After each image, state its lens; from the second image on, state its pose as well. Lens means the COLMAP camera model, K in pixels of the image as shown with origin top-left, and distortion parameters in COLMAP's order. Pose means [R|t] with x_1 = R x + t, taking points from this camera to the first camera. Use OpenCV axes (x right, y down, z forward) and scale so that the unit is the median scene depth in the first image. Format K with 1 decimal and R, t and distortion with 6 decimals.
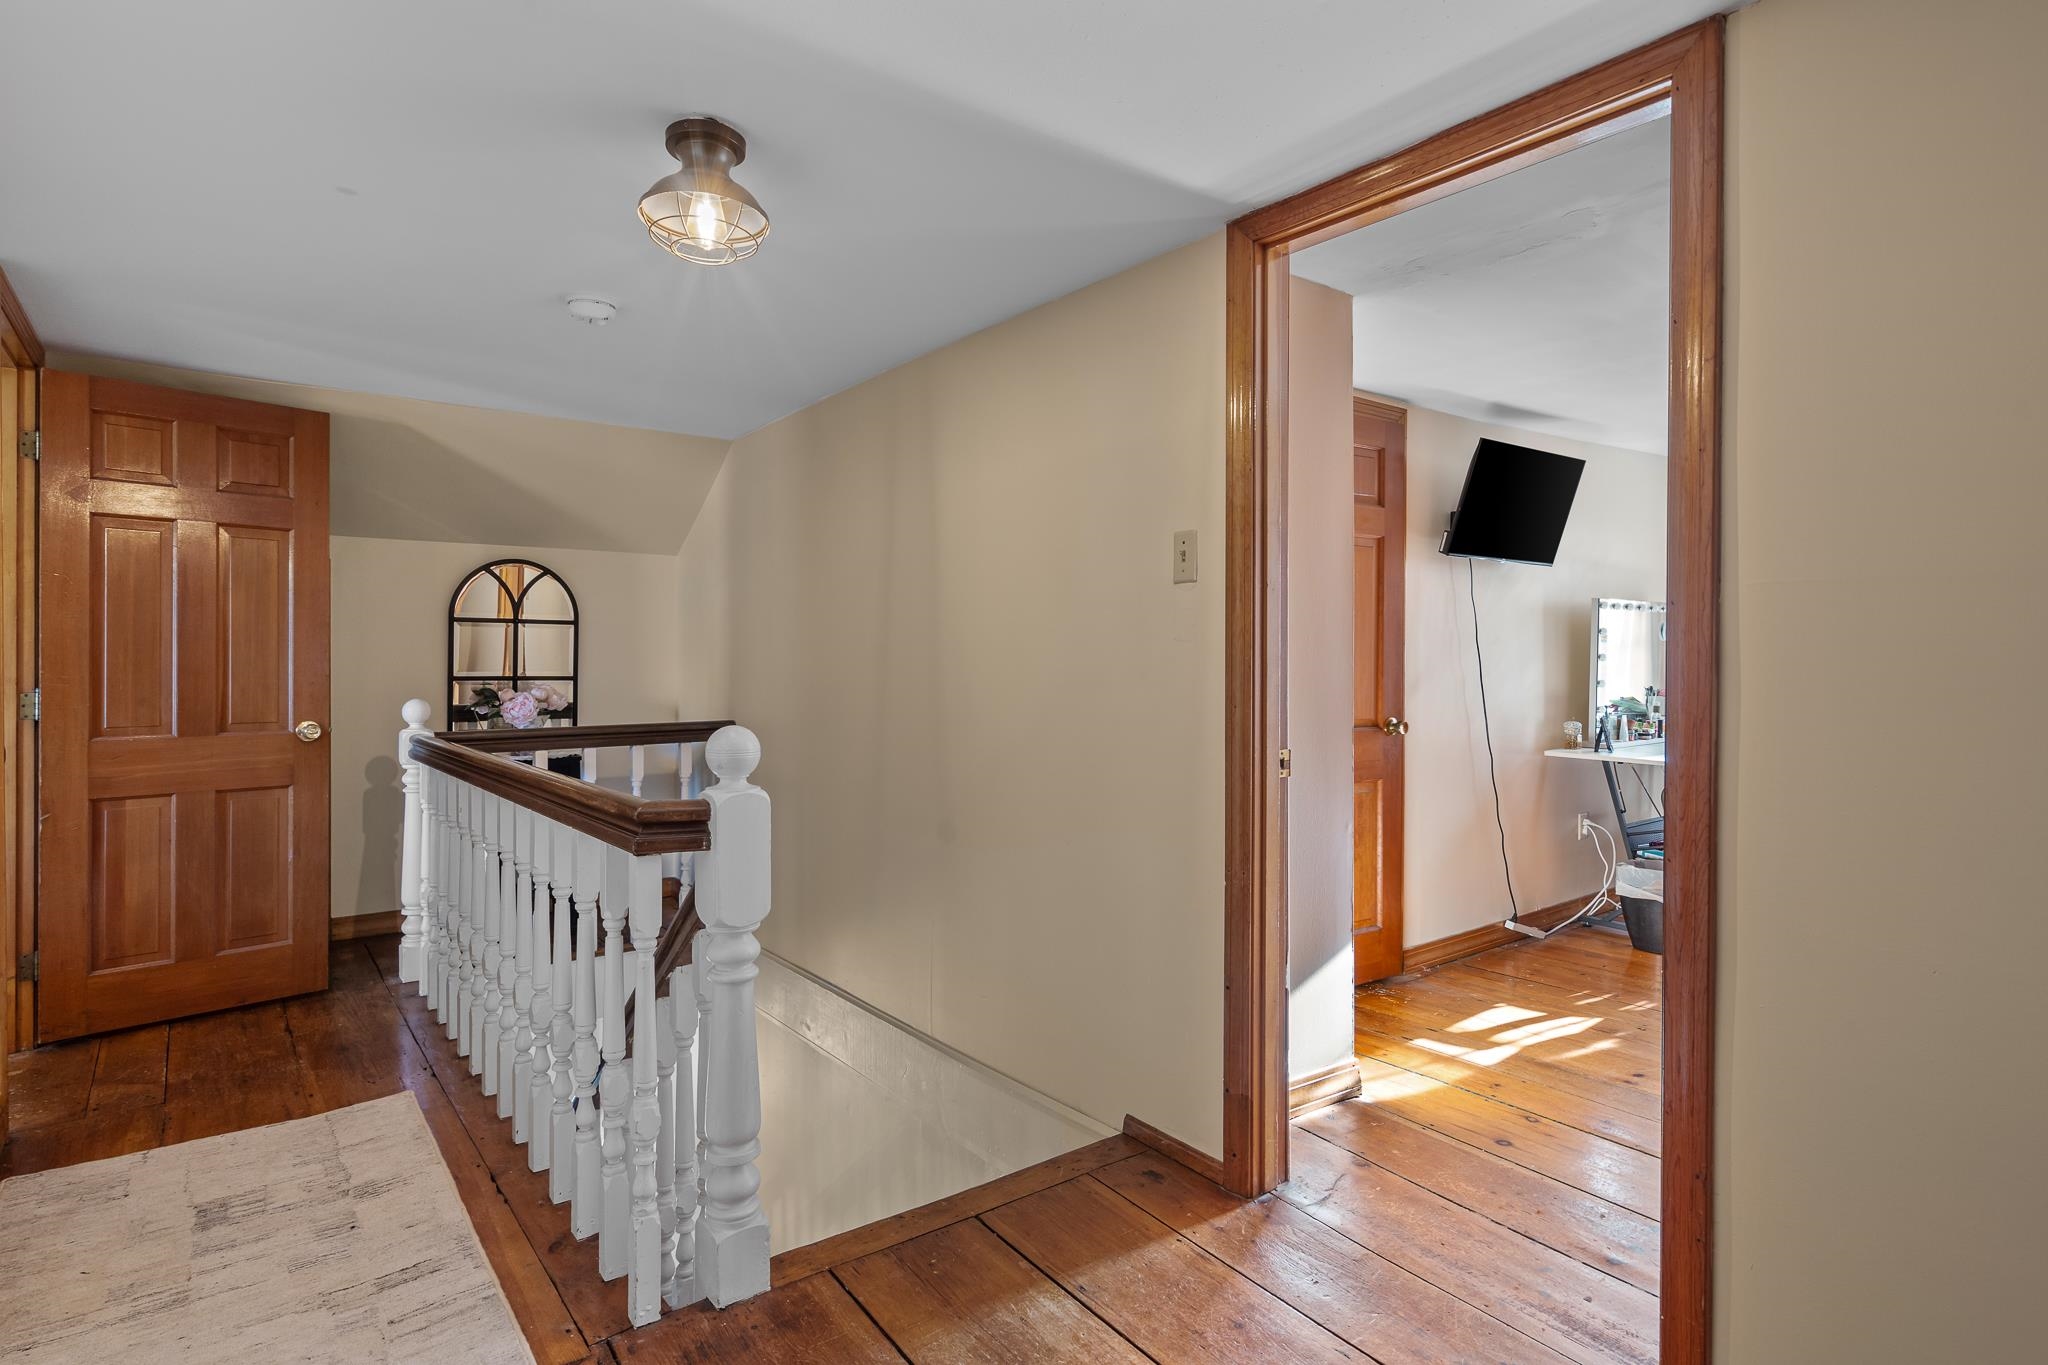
lens RADIAL K [[1052.6, 0, 1014.7], [0, 1052.6, 649.9], [0, 0, 1]] dist [0.000863, 0.001505]
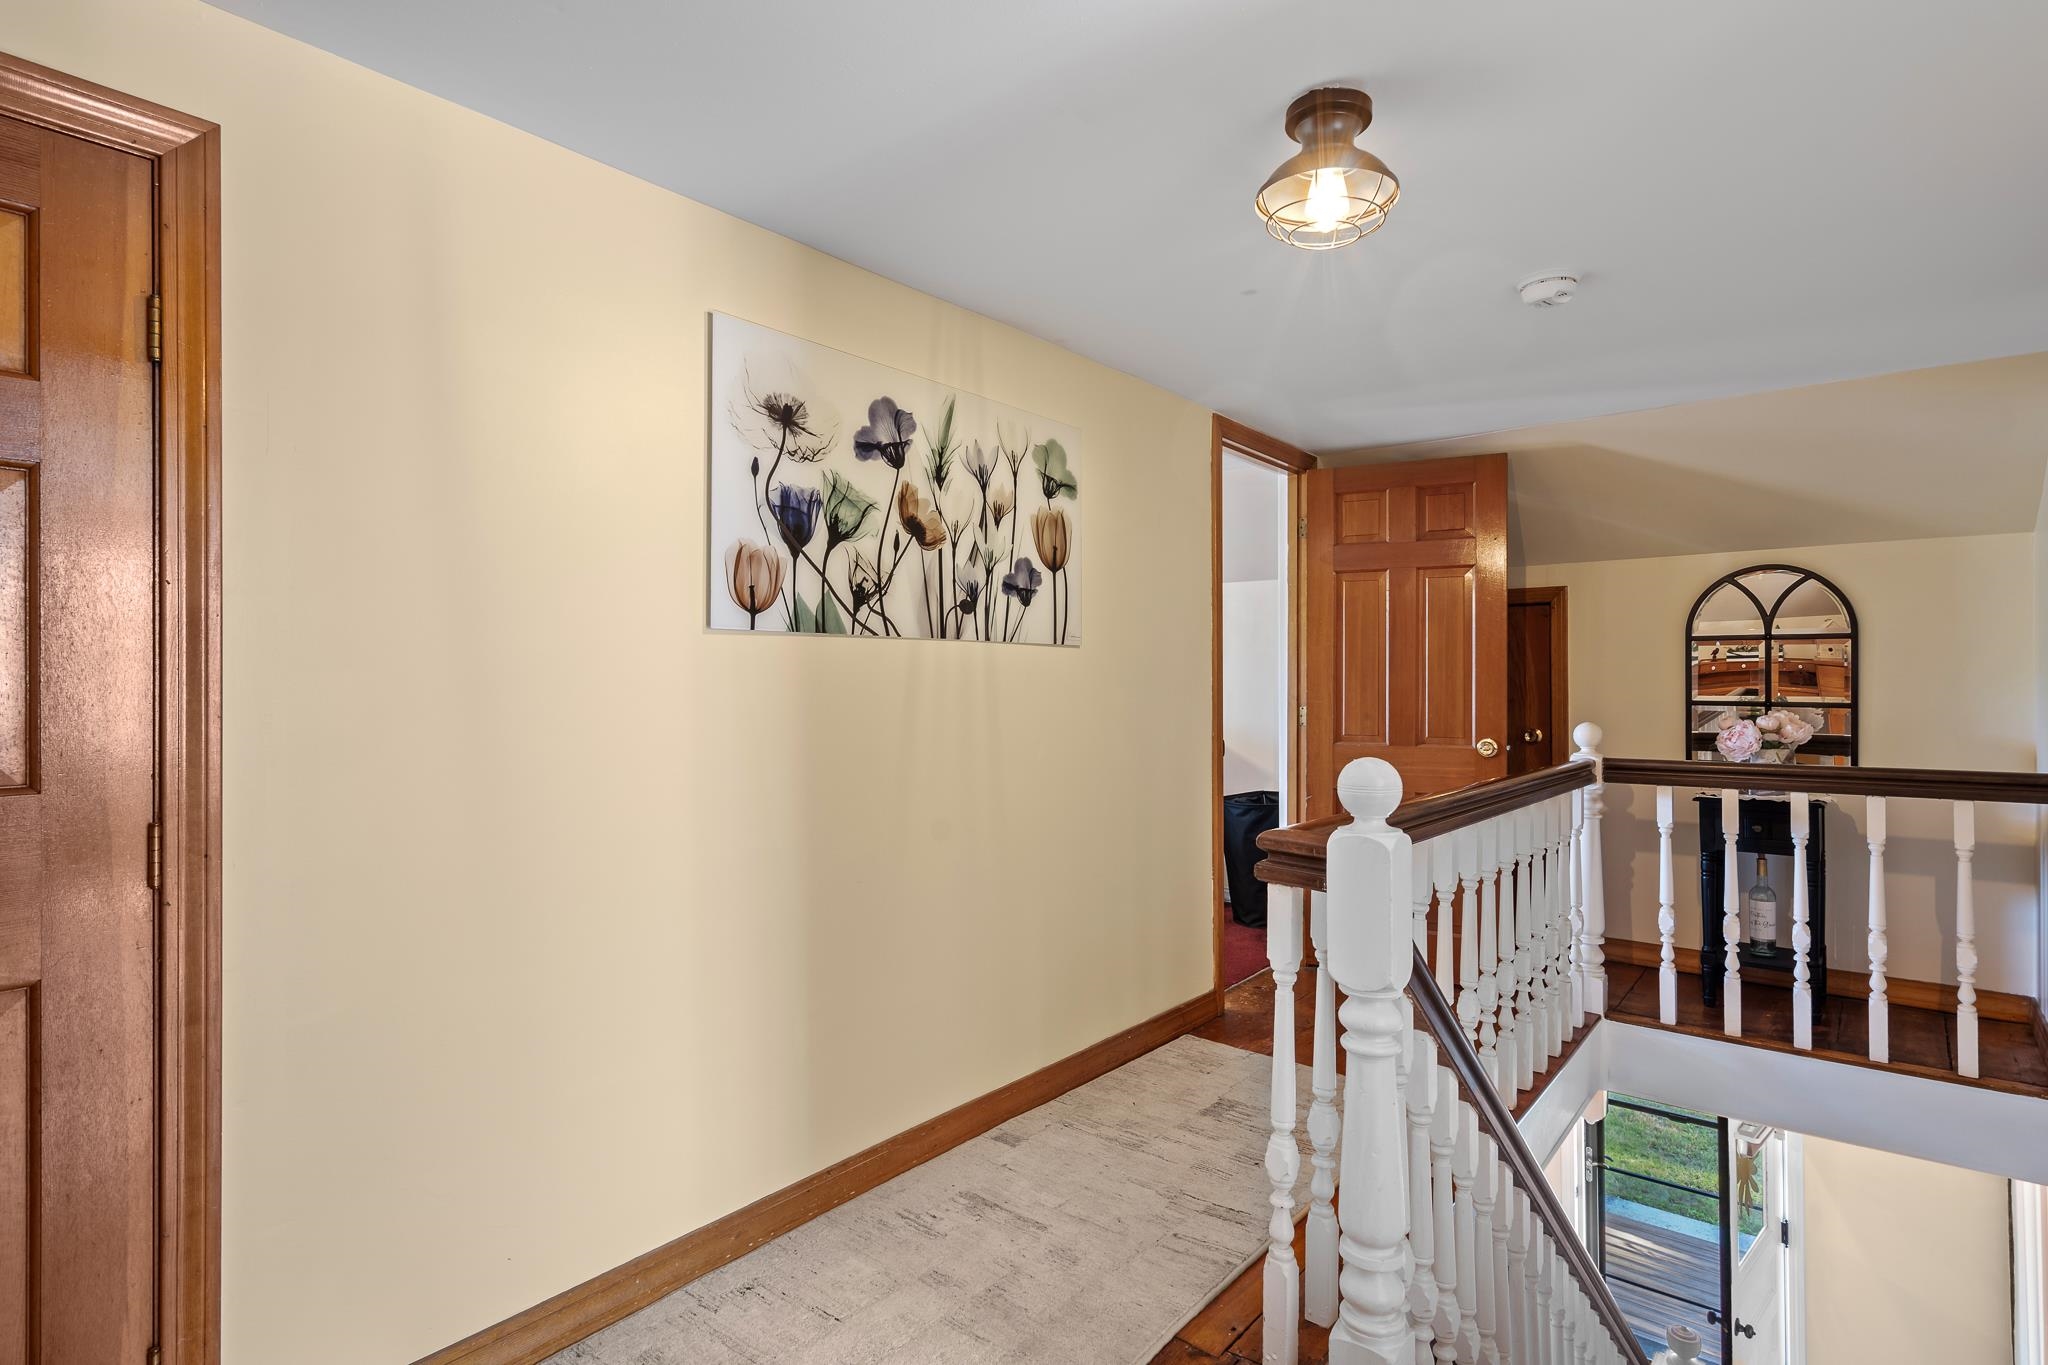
lens RADIAL K [[1047.8, 0, 1025.2], [0, 1047.8, 660.1], [0, 0, 1]] dist [0.001606, 0.000744]
pose [[0.237481, -0.021744, -0.971149, 0.275999], [0.009605, 0.999753, -0.020036, 0.003251], [0.971345, -0.004570, 0.237631, 0.282433]]
